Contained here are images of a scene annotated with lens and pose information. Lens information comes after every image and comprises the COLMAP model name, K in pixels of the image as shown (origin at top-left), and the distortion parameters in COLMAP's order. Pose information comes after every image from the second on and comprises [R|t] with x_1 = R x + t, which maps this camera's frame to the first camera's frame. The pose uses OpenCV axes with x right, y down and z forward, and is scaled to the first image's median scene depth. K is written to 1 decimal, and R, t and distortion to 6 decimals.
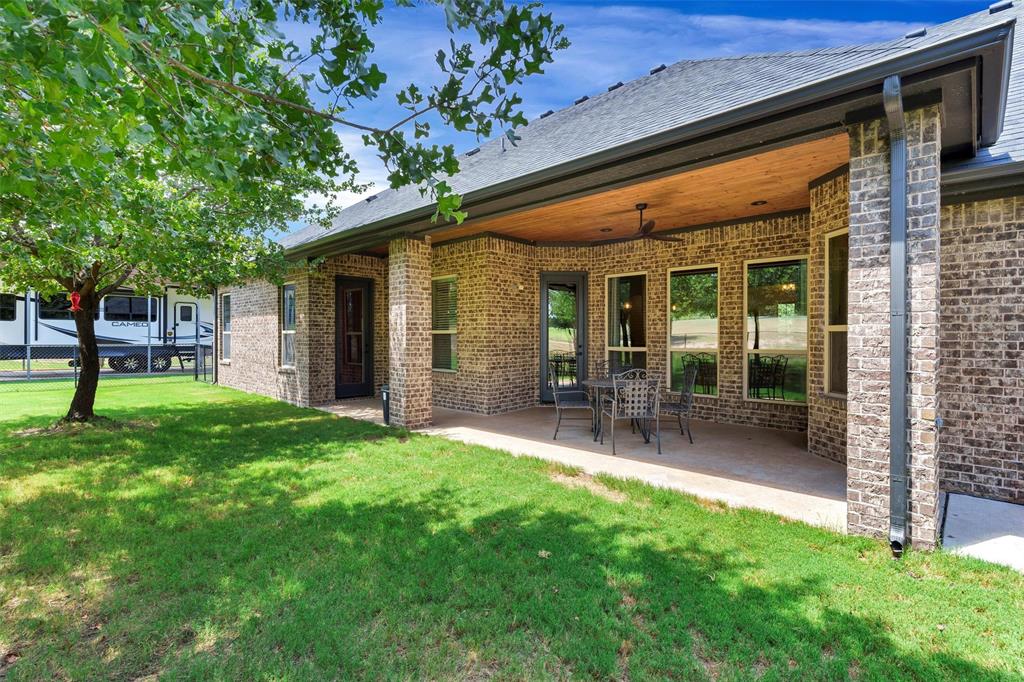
lens RADIAL K [[491.5, 0, 511.4], [0, 491.5, 322.7], [0, 0, 1]] dist [-0.000764, -0.000358]
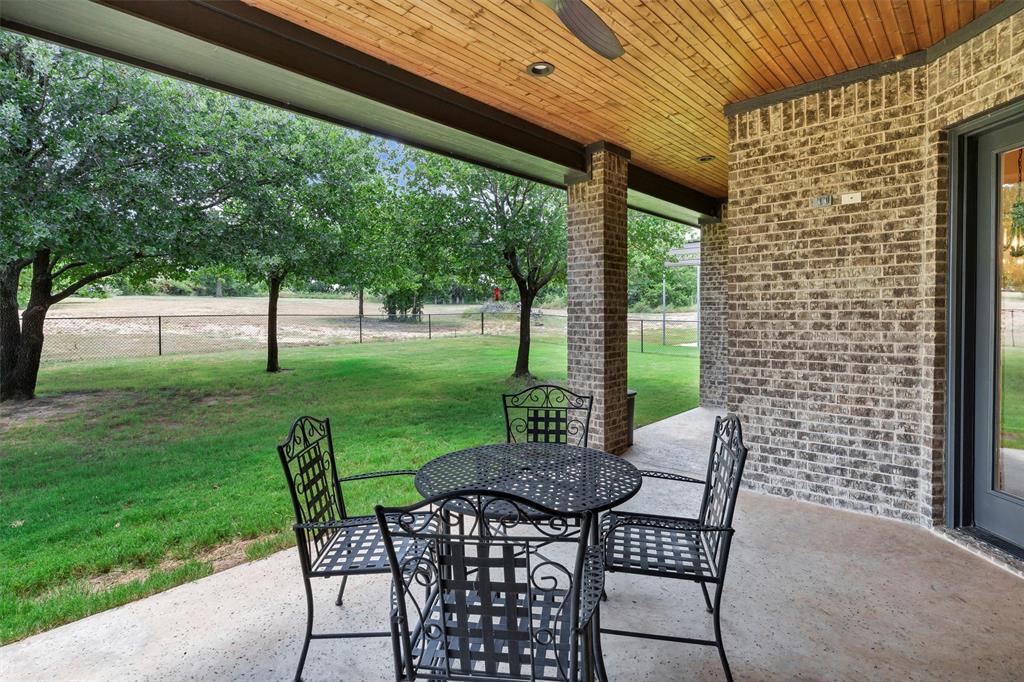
lens RADIAL K [[491.5, 0, 511.4], [0, 491.5, 322.7], [0, 0, 1]] dist [-0.000764, -0.000358]
pose [[-0.001554, 0.020446, -0.999790, 0.429027], [0.032551, 0.999262, 0.020385, 0.010067], [0.999469, -0.032513, -0.002218, 0.767993]]
